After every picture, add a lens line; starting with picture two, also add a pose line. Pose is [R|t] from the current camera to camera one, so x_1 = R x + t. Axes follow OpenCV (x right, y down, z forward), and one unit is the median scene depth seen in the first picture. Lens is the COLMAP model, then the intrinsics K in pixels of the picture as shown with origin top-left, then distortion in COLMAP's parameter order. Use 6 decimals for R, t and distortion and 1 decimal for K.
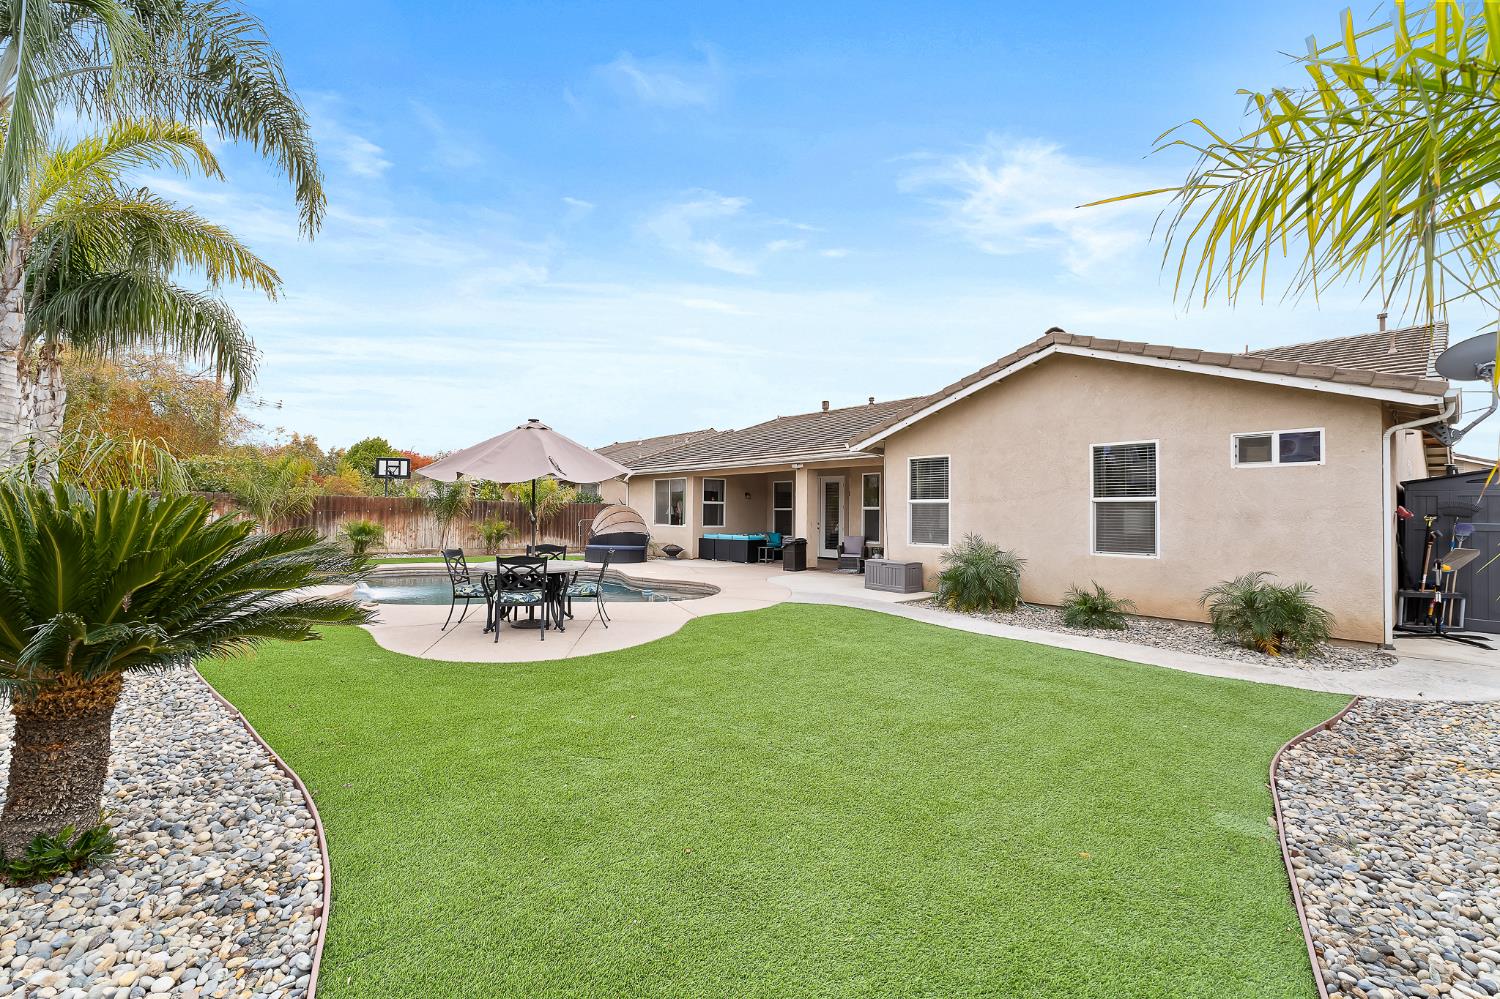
lens RADIAL K [[610.7, 0, 750.0], [0, 610.7, 499.5], [0, 0, 1]] dist [0.002132, 0.000235]
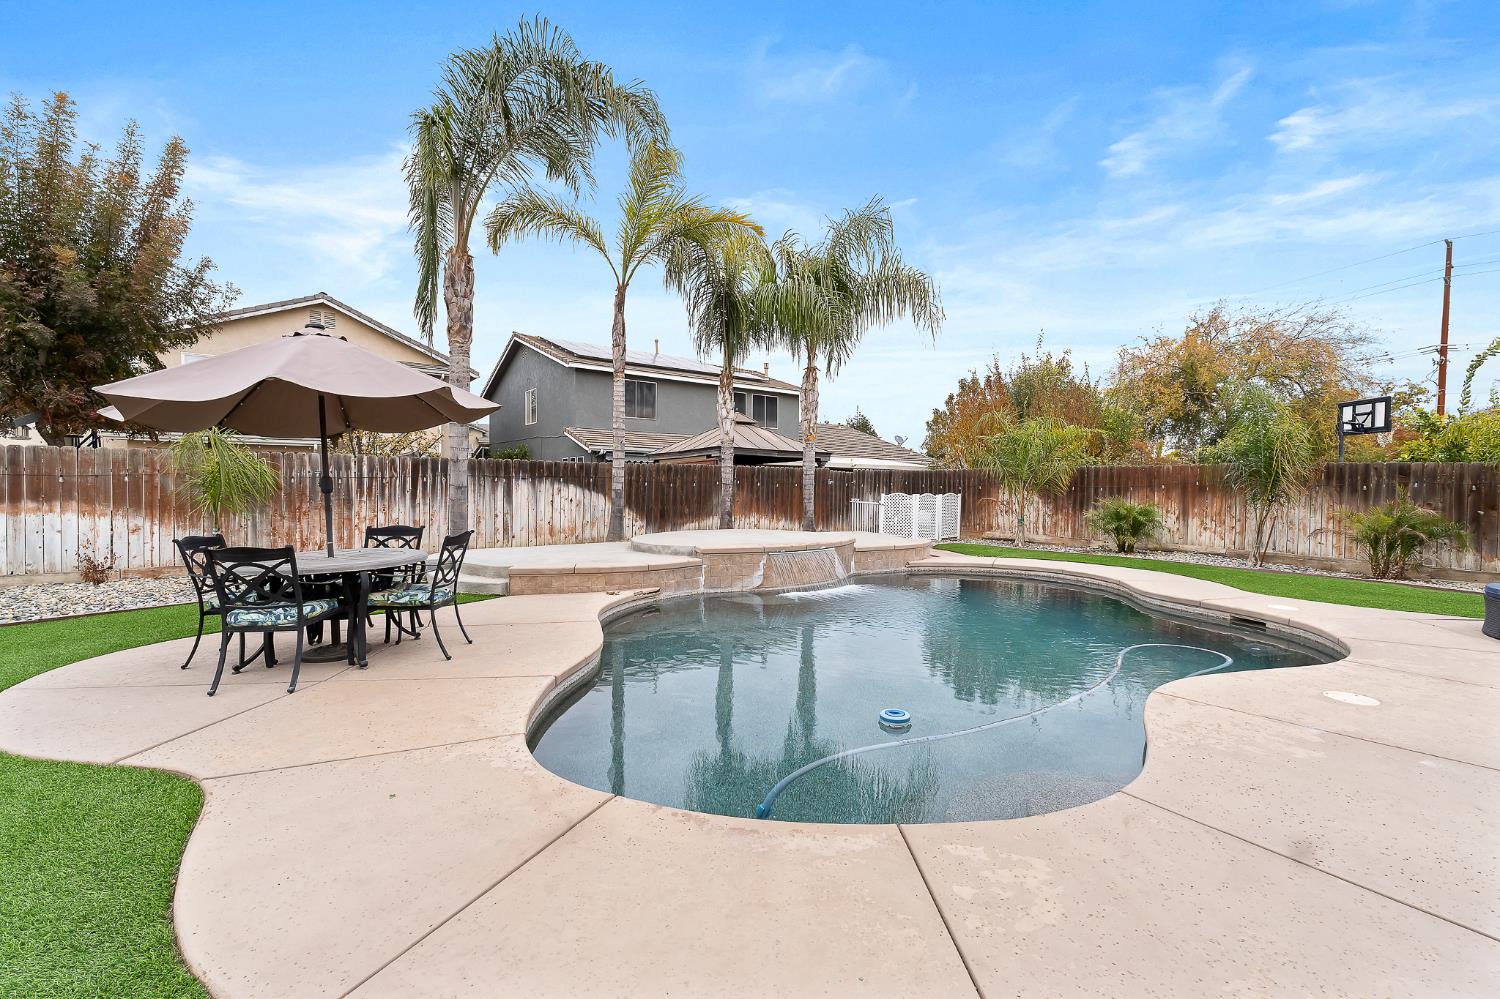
lens RADIAL K [[623.2, 0, 756.7], [0, 623.2, 503.4], [0, 0, 1]] dist [0.000340, -0.000101]
pose [[-0.086138, 0.015097, -0.996169, 0.104506], [0.017510, 0.999754, 0.013637, 0.019756], [0.996129, -0.016268, -0.086381, 0.605600]]
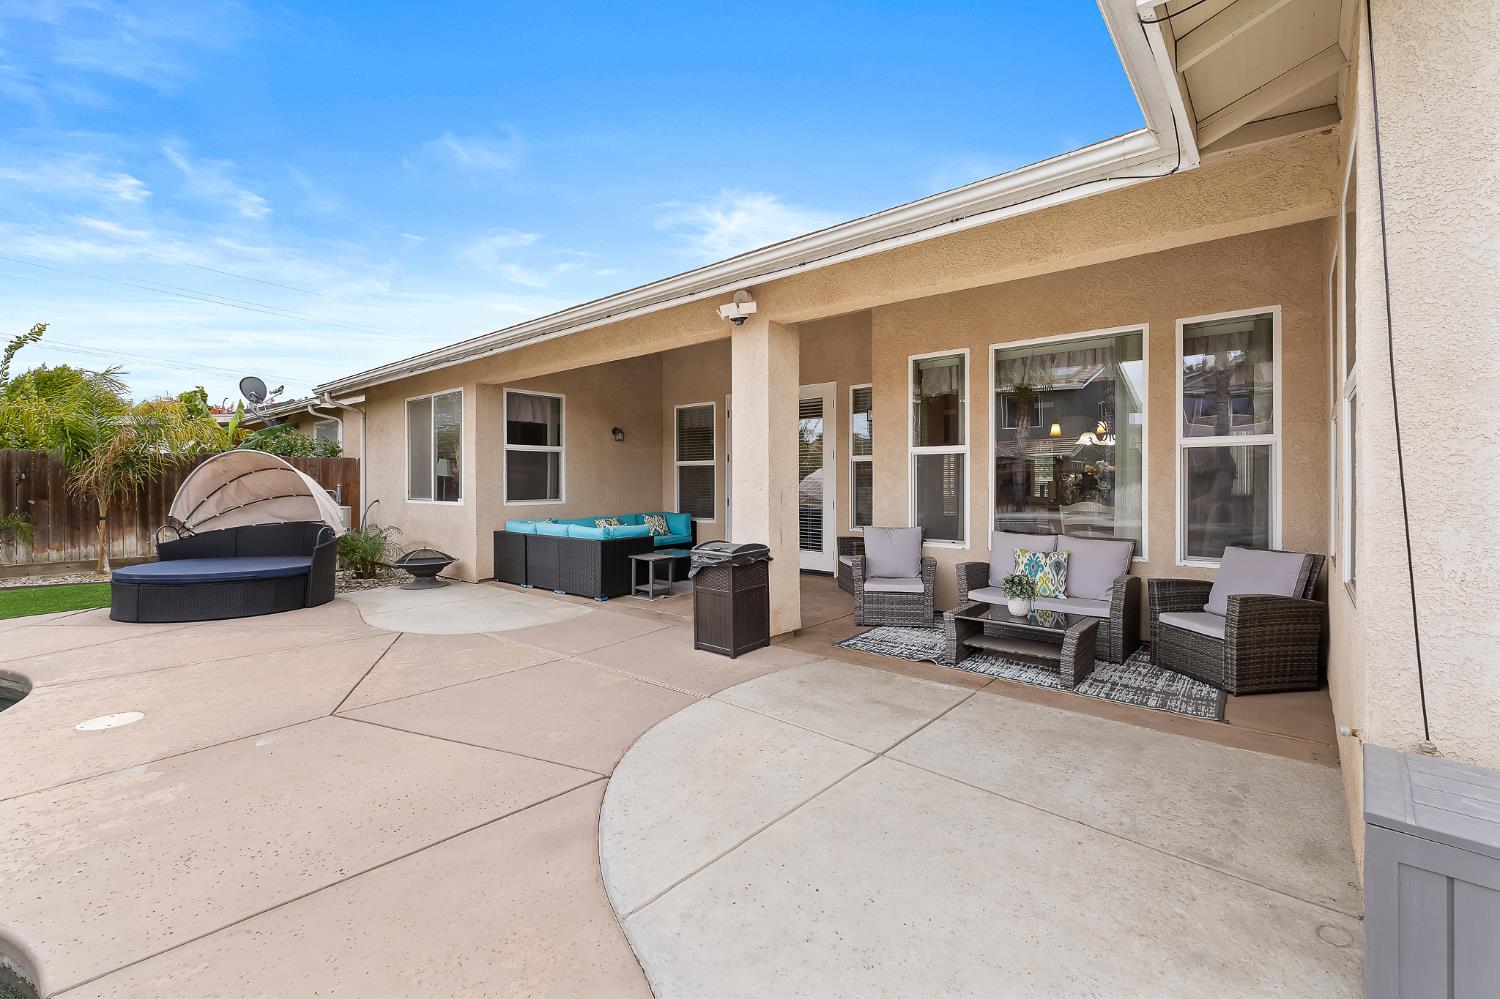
lens RADIAL K [[631.5, 0, 755.3], [0, 631.5, 476.9], [0, 0, 1]] dist [0.000190, -0.000080]
pose [[0.989901, -0.010726, 0.141356, 0.034775], [0.008001, 0.999771, 0.019837, 0.019608], [-0.141536, -0.018506, 0.989760, 0.580551]]
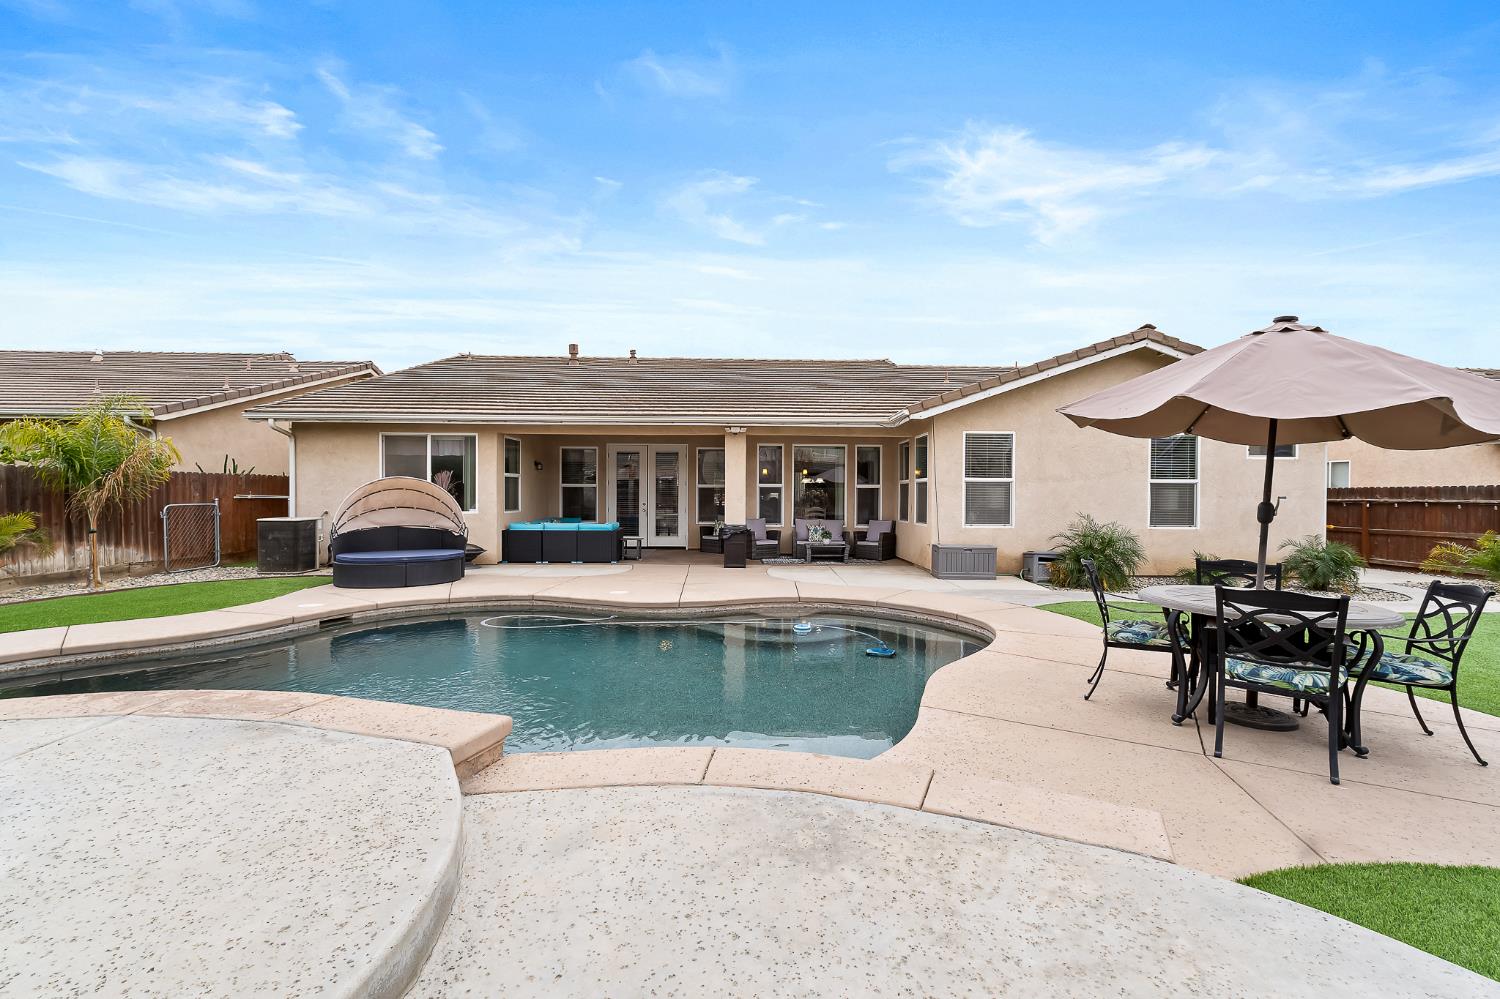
lens RADIAL K [[623.2, 0, 756.7], [0, 623.2, 503.4], [0, 0, 1]] dist [0.000340, -0.000101]
pose [[0.655762, -0.016306, 0.754792, -0.419227], [-0.018317, 0.999129, 0.037498, 0.006215], [-0.754745, -0.038416, 0.654892, 0.401807]]
